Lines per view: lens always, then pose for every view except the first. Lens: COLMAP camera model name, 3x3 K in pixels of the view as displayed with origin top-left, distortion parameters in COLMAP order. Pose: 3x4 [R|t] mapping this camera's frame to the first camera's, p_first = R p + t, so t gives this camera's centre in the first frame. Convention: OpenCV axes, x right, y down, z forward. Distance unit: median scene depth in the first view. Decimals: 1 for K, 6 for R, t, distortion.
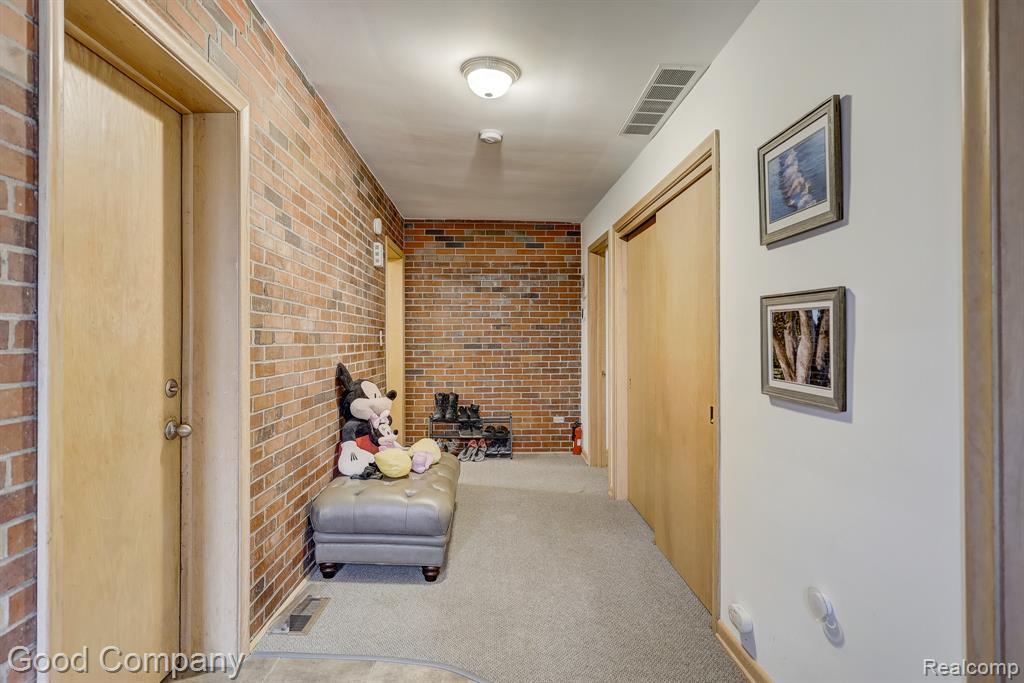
lens RADIAL K [[553.2, 0, 512.1], [0, 553.2, 340.6], [0, 0, 1]] dist [0.018078, -0.000654]
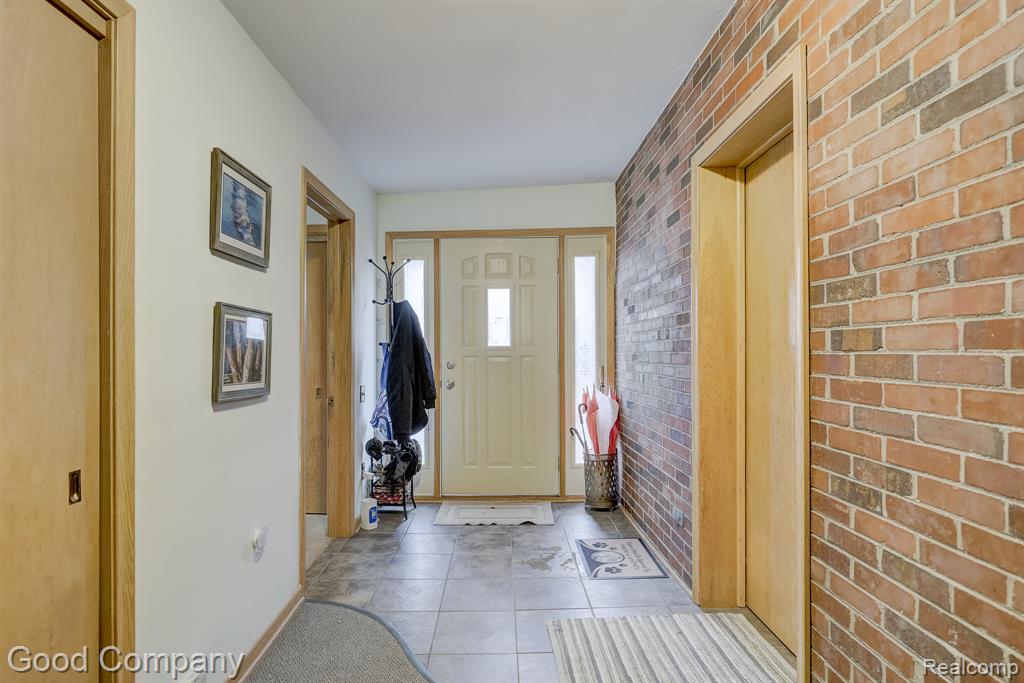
lens RADIAL K [[531.7, 0, 511.6], [0, 531.7, 344.8], [0, 0, 1]] dist [0.000005, 0.000001]
pose [[-0.999806, 0.000773, 0.019706, -0.089848], [0.000442, 0.999859, -0.016773, 0.012392], [-0.019716, -0.016761, -0.999665, 2.045260]]
